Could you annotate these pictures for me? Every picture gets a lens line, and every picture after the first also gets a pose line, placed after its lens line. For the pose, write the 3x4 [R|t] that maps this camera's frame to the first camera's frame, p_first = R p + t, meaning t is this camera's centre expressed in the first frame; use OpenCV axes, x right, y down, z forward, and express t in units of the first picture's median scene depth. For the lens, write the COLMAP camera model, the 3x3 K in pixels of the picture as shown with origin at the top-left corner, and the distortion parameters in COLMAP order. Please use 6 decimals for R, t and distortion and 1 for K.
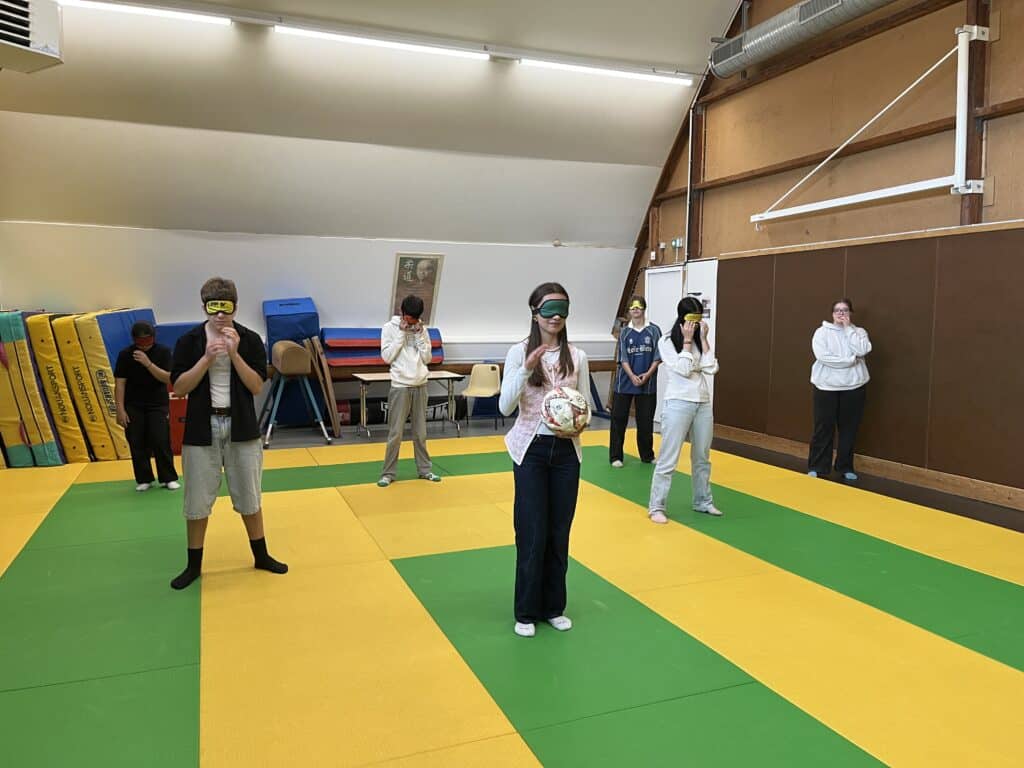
lens RADIAL K [[772.7, 0, 515.2], [0, 772.7, 386.6], [0, 0, 1]] dist [0.044316, -0.053360]
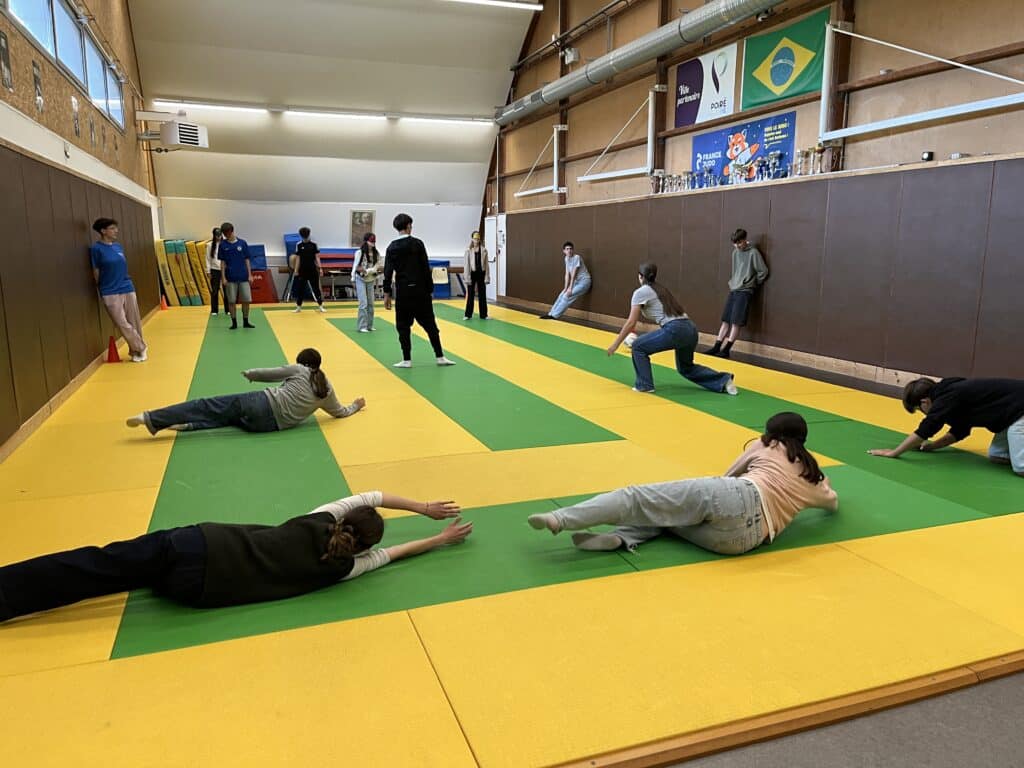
lens RADIAL K [[772.7, 0, 506.8], [0, 772.7, 383.9], [0, 0, 1]] dist [0.044316, -0.053360]
pose [[0.998970, 0.007286, -0.044793, 0.366812], [-0.003363, 0.996200, 0.087030, 0.103751], [0.045257, -0.086790, 0.995198, -1.074718]]
